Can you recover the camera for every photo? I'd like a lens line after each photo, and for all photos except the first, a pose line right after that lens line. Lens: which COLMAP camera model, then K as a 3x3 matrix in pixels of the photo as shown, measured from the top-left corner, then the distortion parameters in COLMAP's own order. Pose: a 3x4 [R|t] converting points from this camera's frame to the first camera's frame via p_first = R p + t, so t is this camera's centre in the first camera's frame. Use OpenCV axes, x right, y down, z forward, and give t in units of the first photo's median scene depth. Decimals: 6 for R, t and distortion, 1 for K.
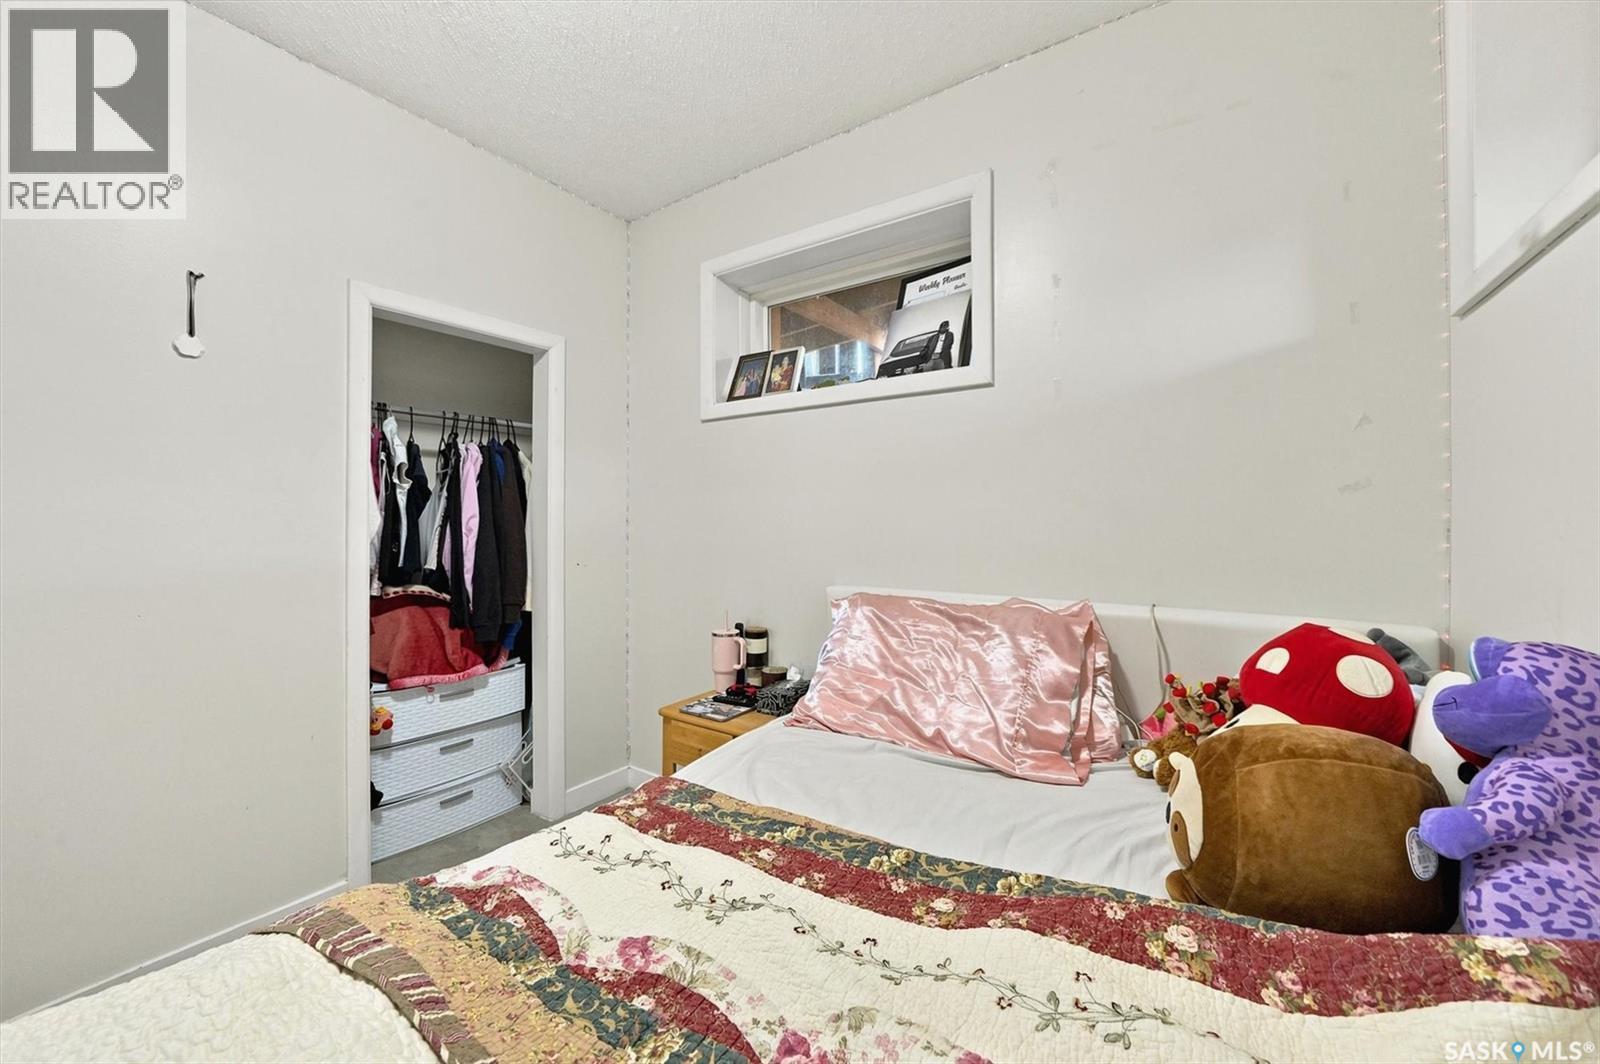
lens RADIAL K [[620.5, 0, 798.5], [0, 620.5, 516.3], [0, 0, 1]] dist [-0.002960, -0.000243]
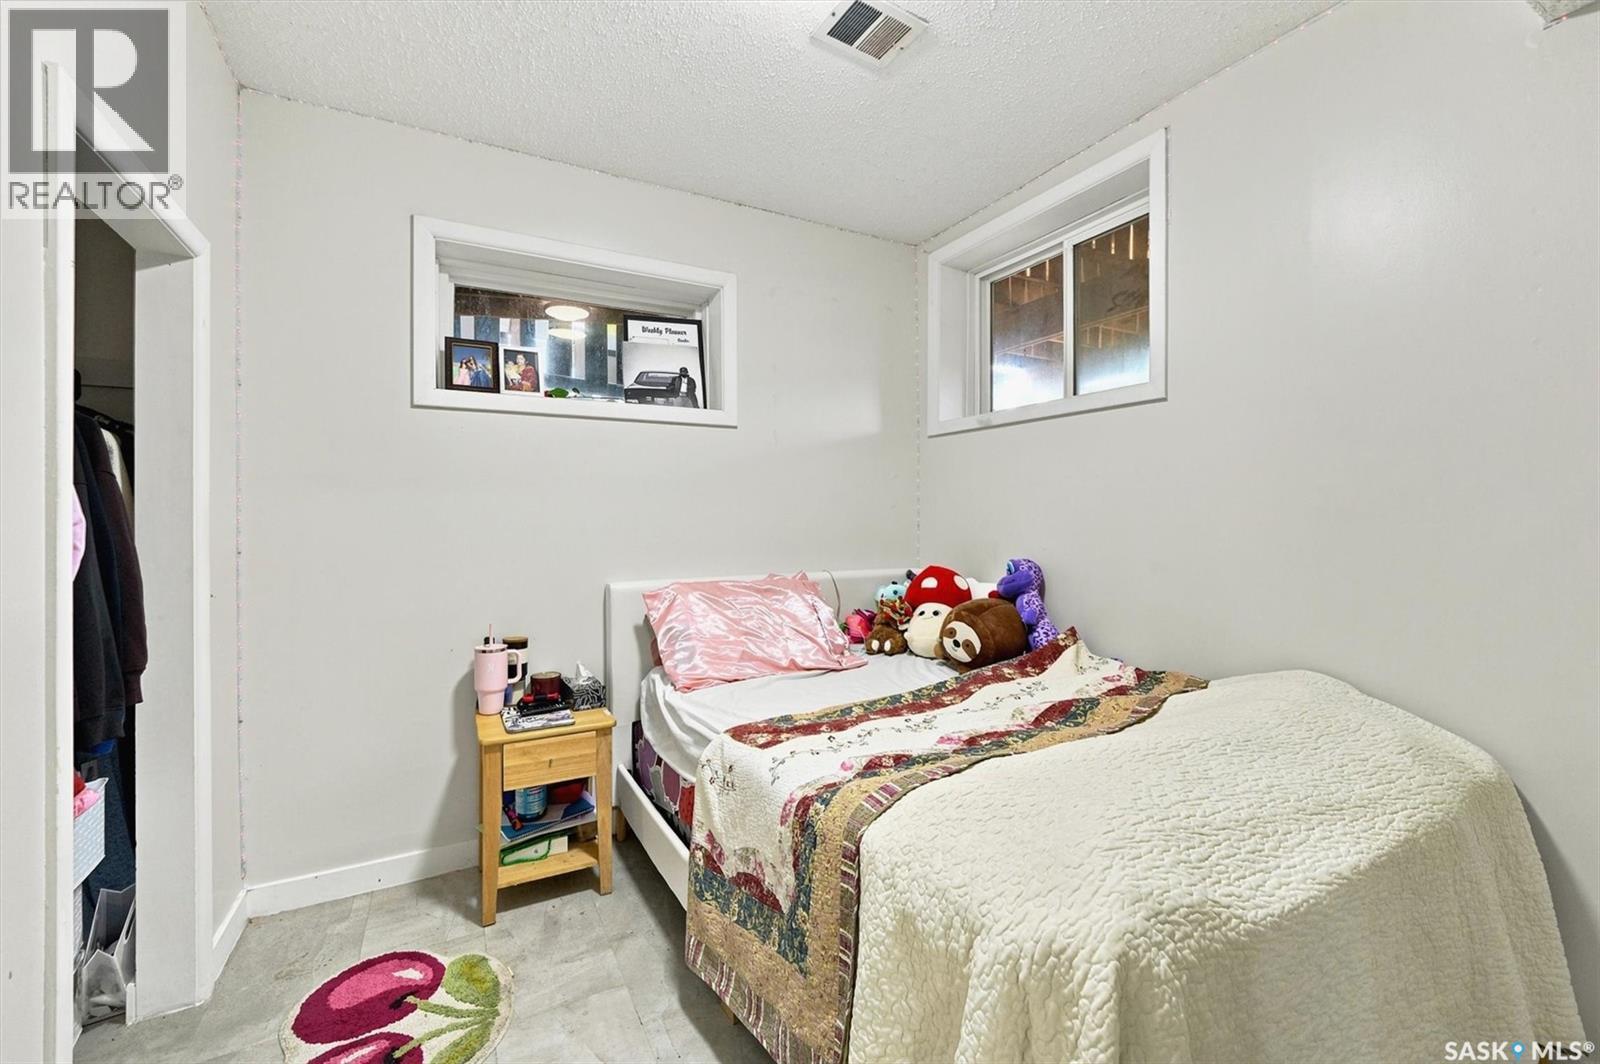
lens RADIAL K [[657.8, 0, 798.9], [0, 657.8, 528.1], [0, 0, 1]] dist [-0.001626, -0.000365]
pose [[0.444293, -0.013690, 0.895777, -1.108549], [0.000820, 0.999889, 0.014875, -0.005487], [-0.895881, -0.005875, 0.444255, 0.234011]]
